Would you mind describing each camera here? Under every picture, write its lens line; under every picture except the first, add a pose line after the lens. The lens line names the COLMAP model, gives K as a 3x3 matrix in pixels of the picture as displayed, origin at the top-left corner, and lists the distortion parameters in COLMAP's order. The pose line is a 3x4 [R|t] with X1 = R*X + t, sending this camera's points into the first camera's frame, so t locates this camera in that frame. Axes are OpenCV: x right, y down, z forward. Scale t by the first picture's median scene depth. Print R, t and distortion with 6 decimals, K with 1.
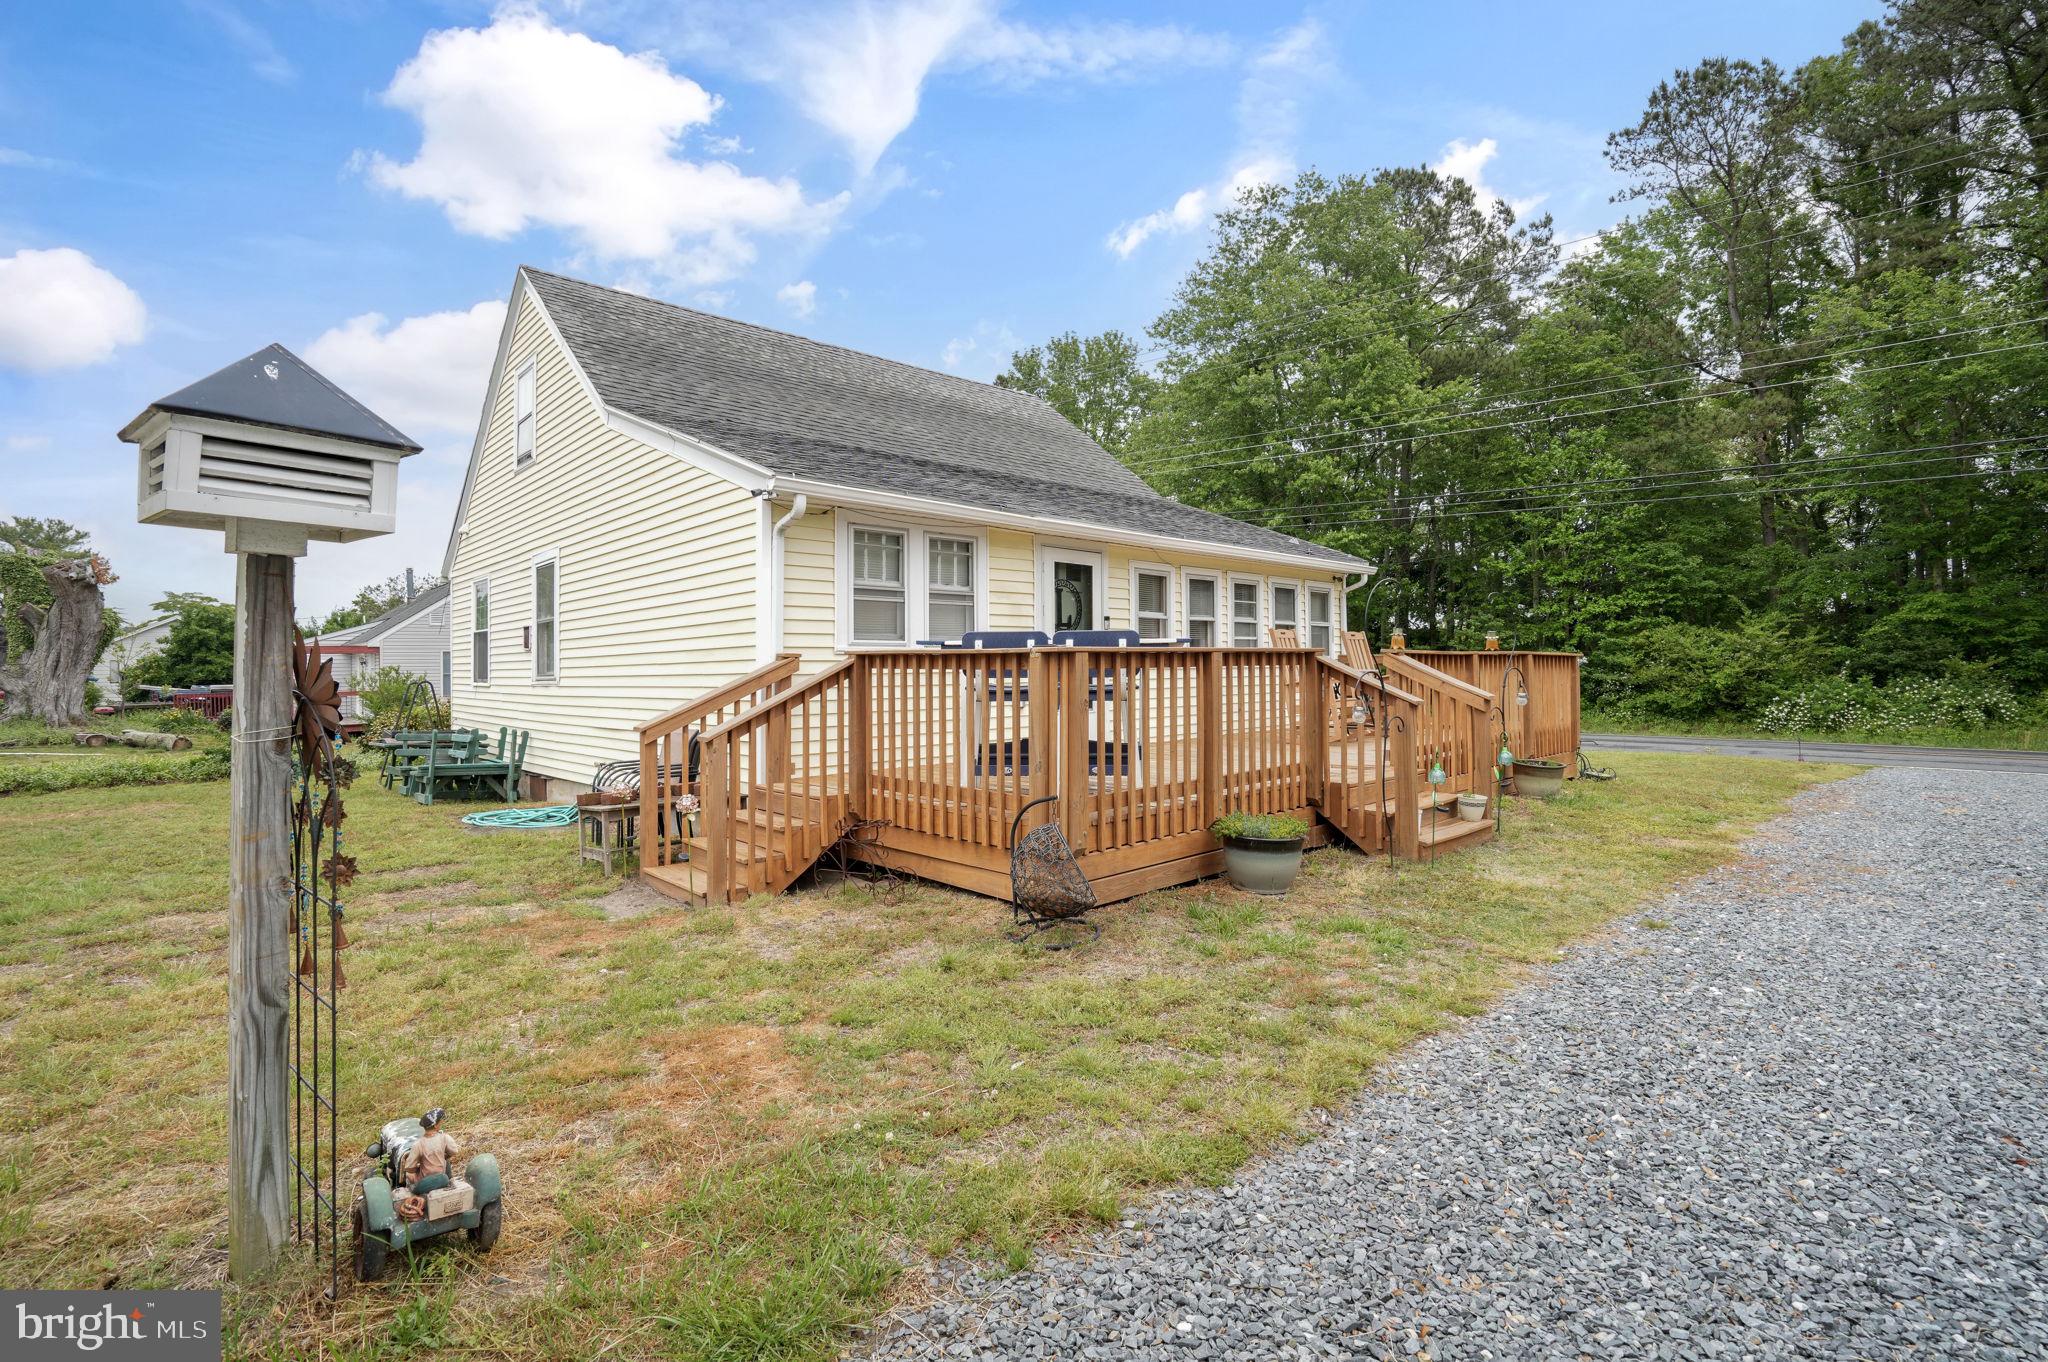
lens RADIAL K [[995.8, 0, 991.5], [0, 995.8, 677.8], [0, 0, 1]] dist [-0.035617, 0.020088]
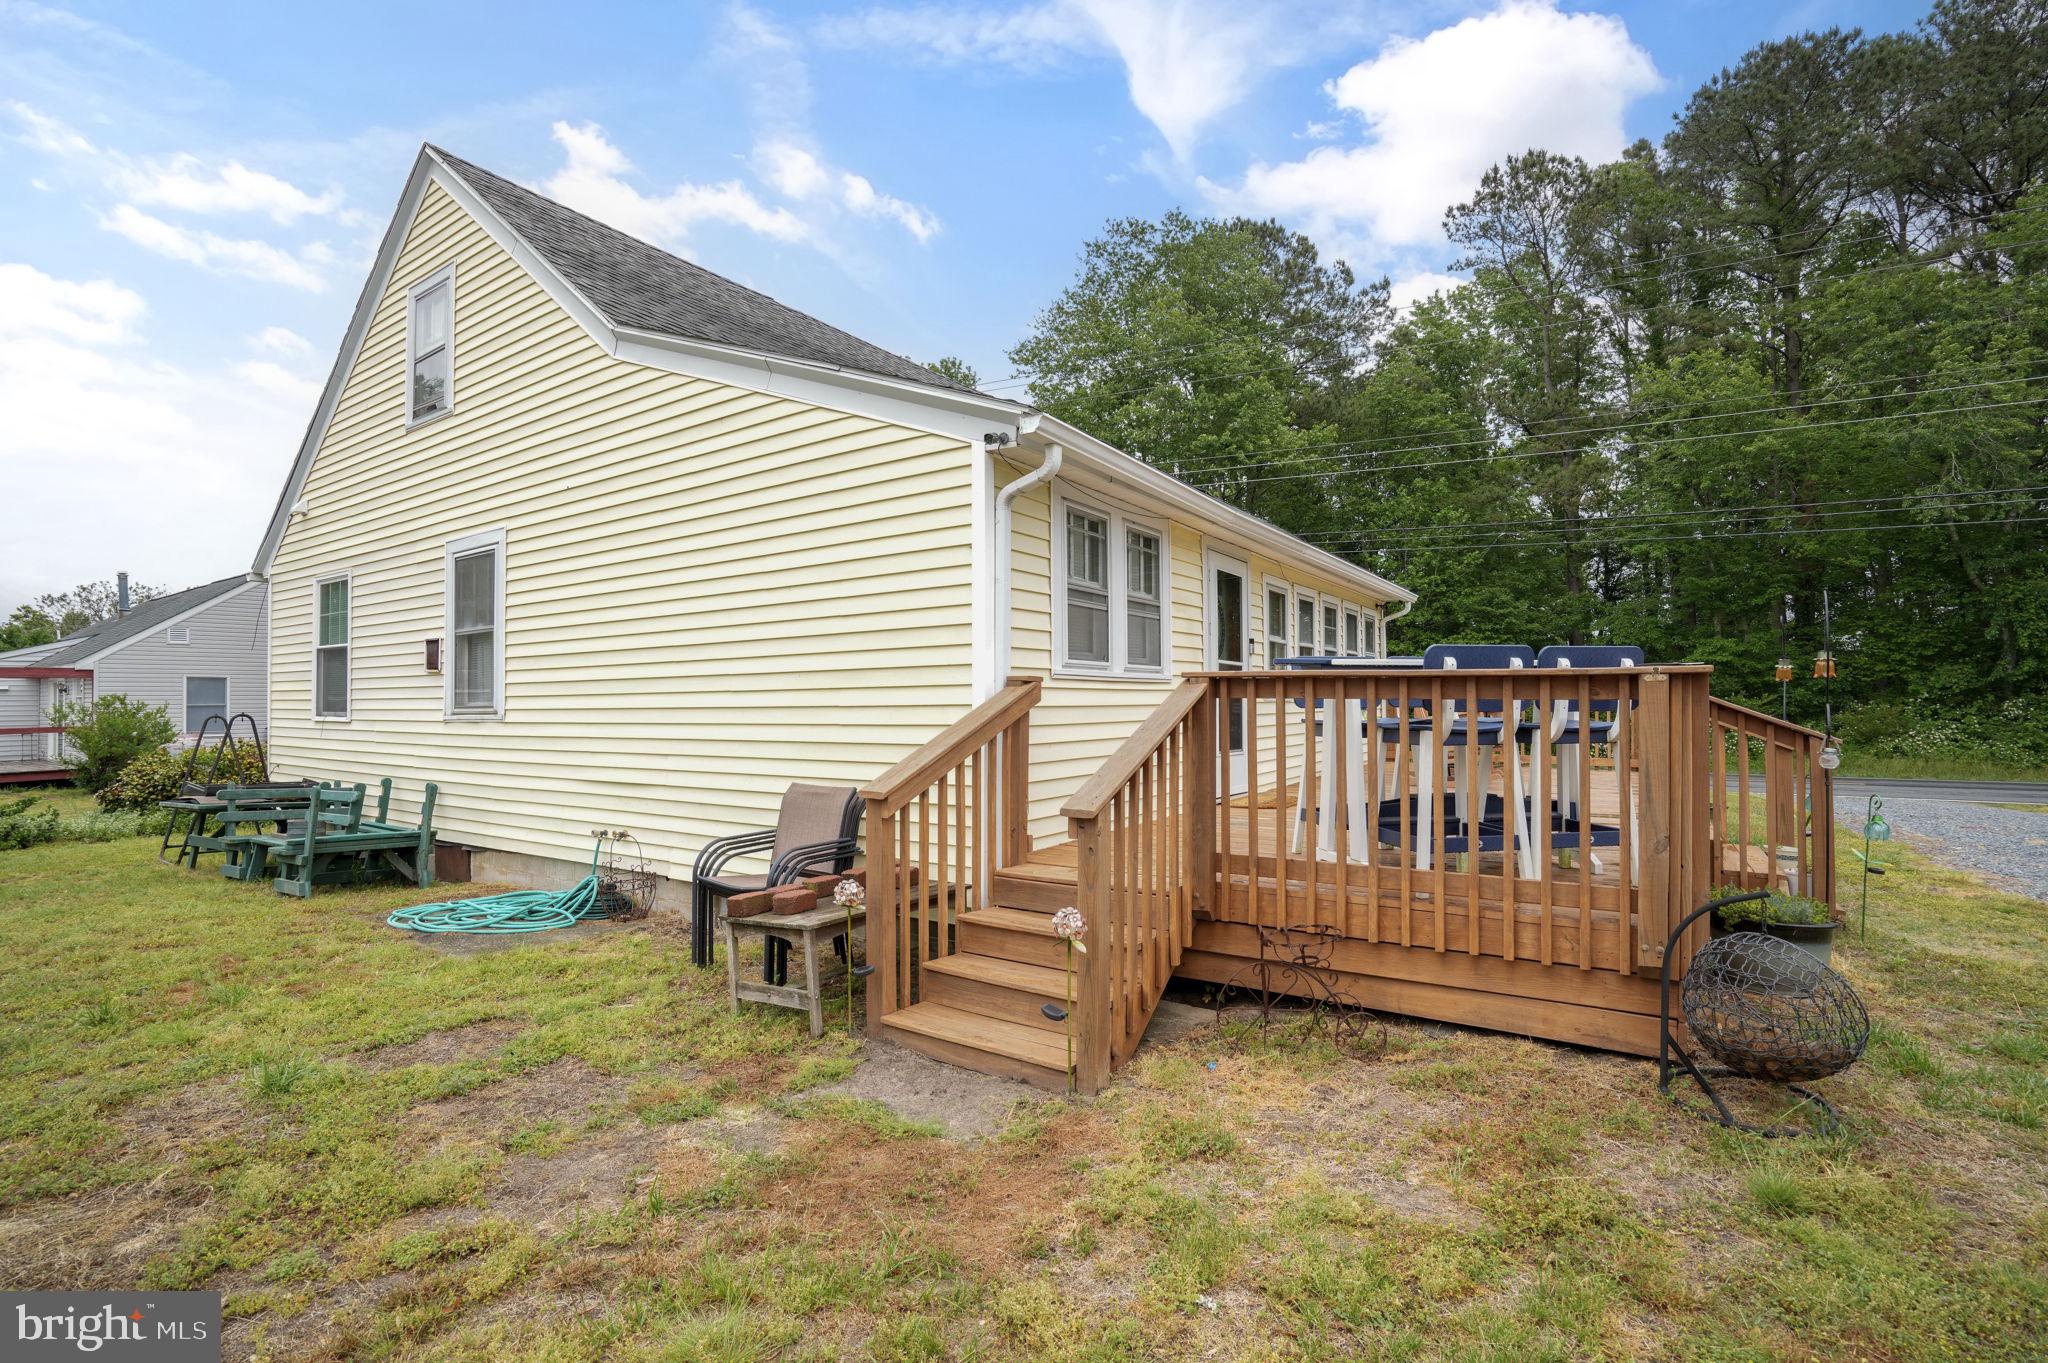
lens RADIAL K [[987.7, 0, 1017.9], [0, 987.7, 700.8], [0, 0, 1]] dist [-0.020117, 0.000683]
pose [[0.971366, 0.004327, 0.237548, -0.097638], [-0.001770, 0.999938, -0.010980, 0.000004], [-0.237581, 0.010245, 0.971314, 0.087843]]
